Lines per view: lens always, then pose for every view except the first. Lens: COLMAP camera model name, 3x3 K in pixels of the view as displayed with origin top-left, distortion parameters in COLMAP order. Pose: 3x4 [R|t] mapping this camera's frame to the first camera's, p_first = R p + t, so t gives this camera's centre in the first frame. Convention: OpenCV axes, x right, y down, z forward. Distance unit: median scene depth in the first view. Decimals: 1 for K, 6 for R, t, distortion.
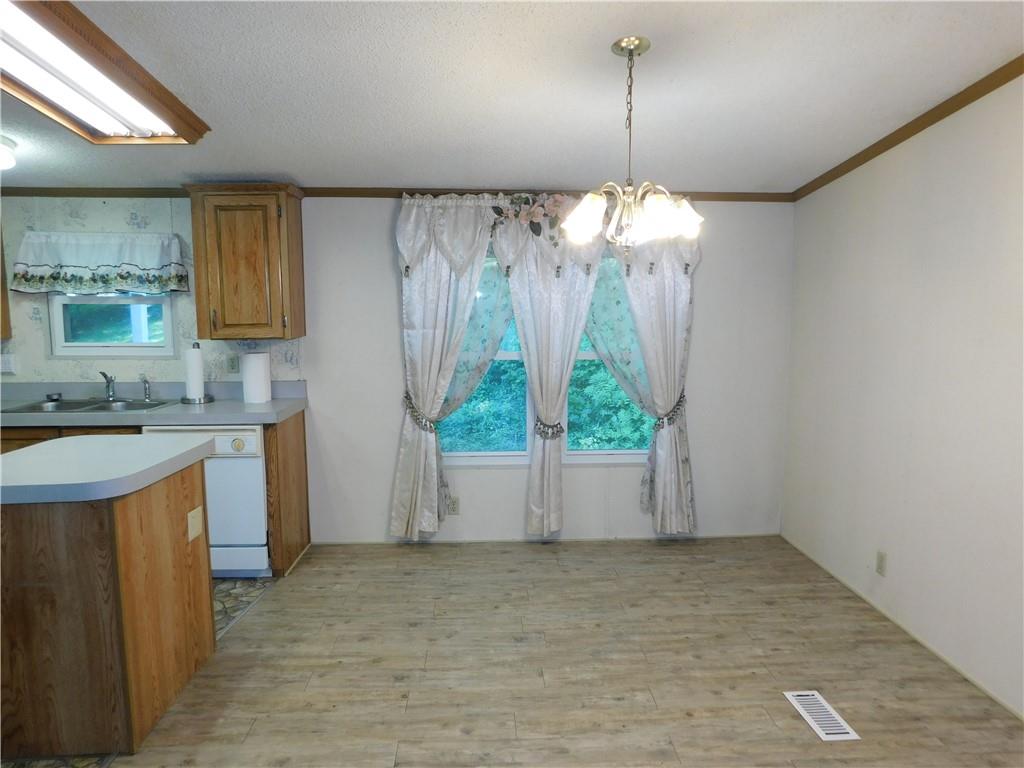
lens RADIAL K [[687.6, 0, 512.0], [0, 687.6, 384.0], [0, 0, 1]] dist [-0.067474, 0.066011]
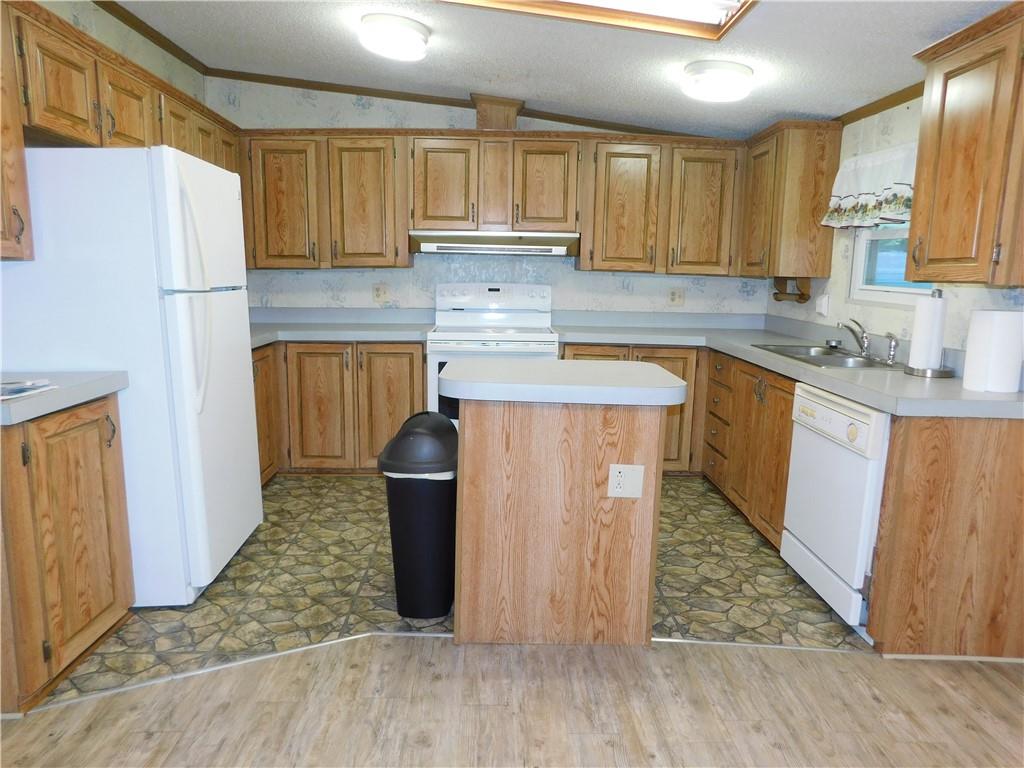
lens RADIAL K [[687.6, 0, 512.0], [0, 687.6, 384.0], [0, 0, 1]] dist [-0.067474, 0.066011]
pose [[-0.019809, 0.170287, -0.985195, 0.262269], [-0.136408, 0.975714, 0.171391, -0.028168], [0.990455, 0.137784, 0.003901, 0.640673]]
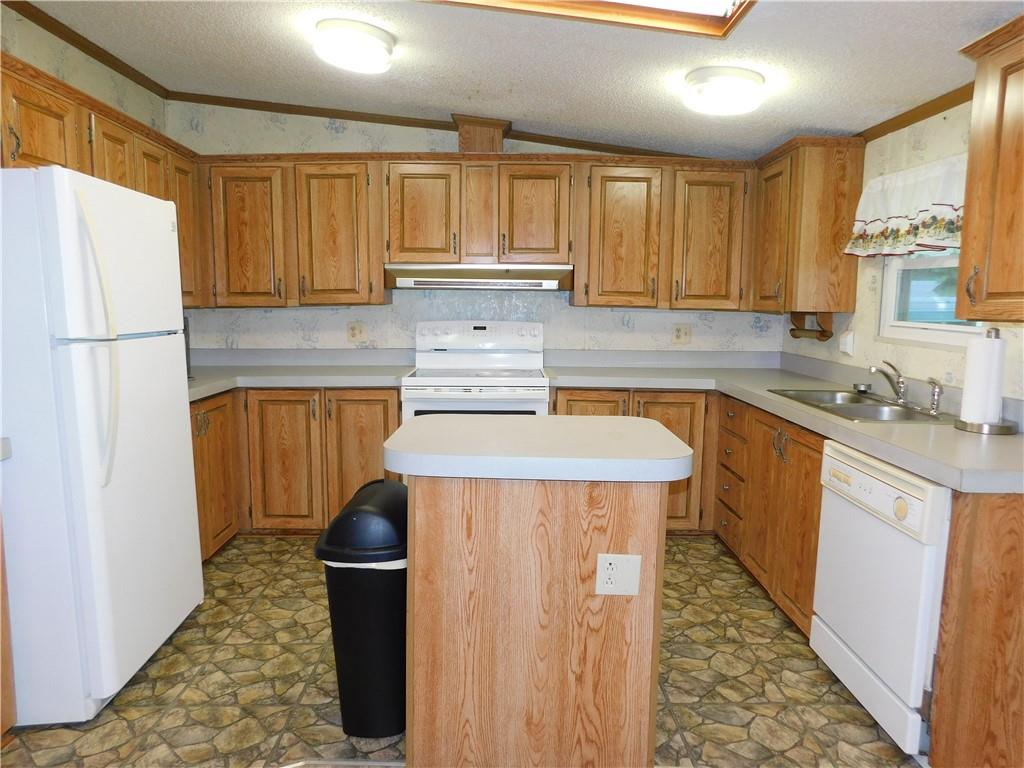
lens RADIAL K [[687.6, 0, 512.0], [0, 687.6, 384.0], [0, 0, 1]] dist [-0.067474, 0.066011]
pose [[-0.031738, 0.126845, -0.991415, 0.135077], [-0.127535, 0.983292, 0.129888, -0.040123], [0.991326, 0.130562, -0.015030, 0.671325]]
